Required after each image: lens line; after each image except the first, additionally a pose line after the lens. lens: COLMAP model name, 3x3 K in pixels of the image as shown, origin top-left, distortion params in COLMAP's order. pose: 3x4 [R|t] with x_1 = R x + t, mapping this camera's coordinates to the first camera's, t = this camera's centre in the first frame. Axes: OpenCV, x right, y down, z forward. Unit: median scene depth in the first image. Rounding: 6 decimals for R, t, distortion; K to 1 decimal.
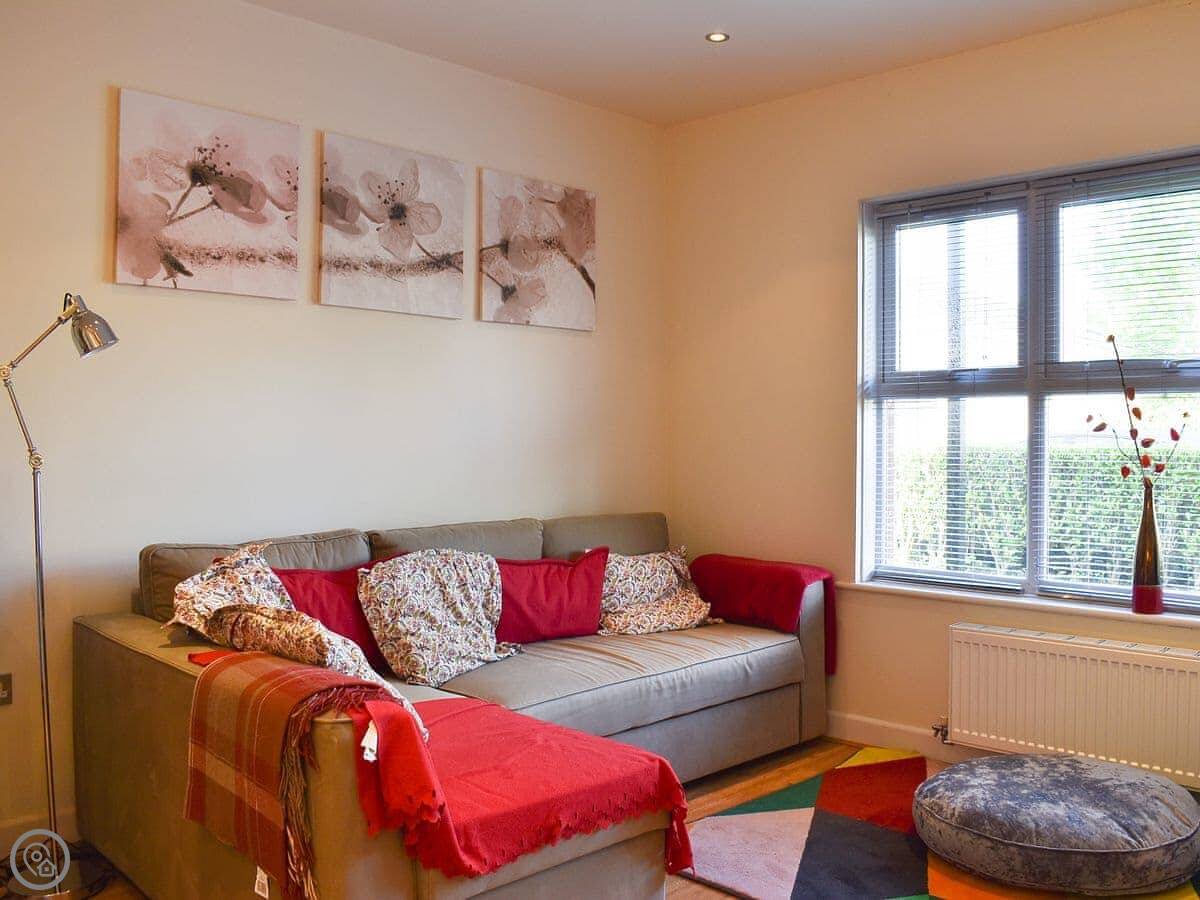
lens RADIAL K [[1081.5, 0, 599.9], [0, 1081.5, 446.8], [0, 0, 1]] dist [-0.106669, 0.022163]
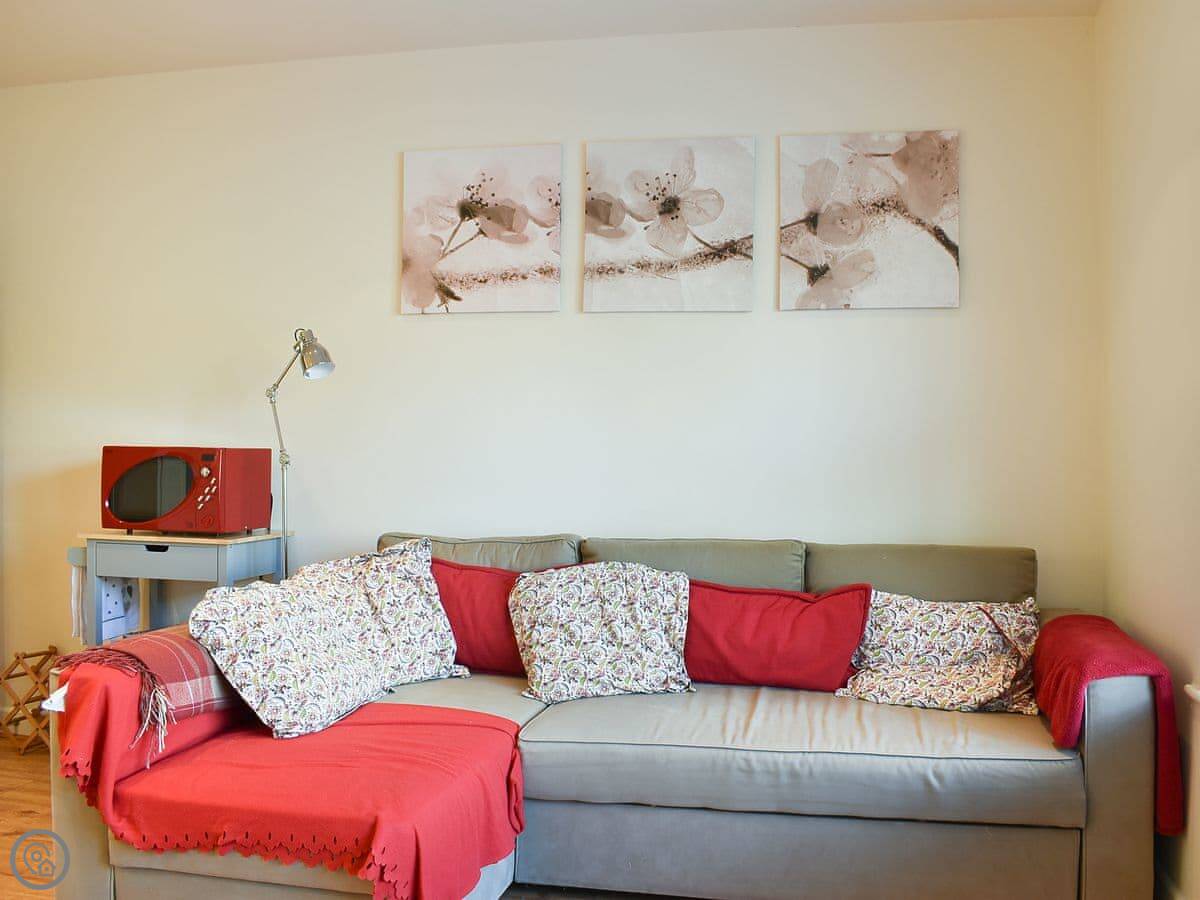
lens RADIAL K [[1031.1, 0, 599.9], [0, 1031.1, 445.5], [0, 0, 1]] dist [-0.093456, 0.004639]
pose [[0.559605, 0.002479, -0.828756, 0.541284], [-0.011527, 0.999922, -0.004792, -0.001782], [0.828679, 0.012235, 0.559590, 0.452013]]
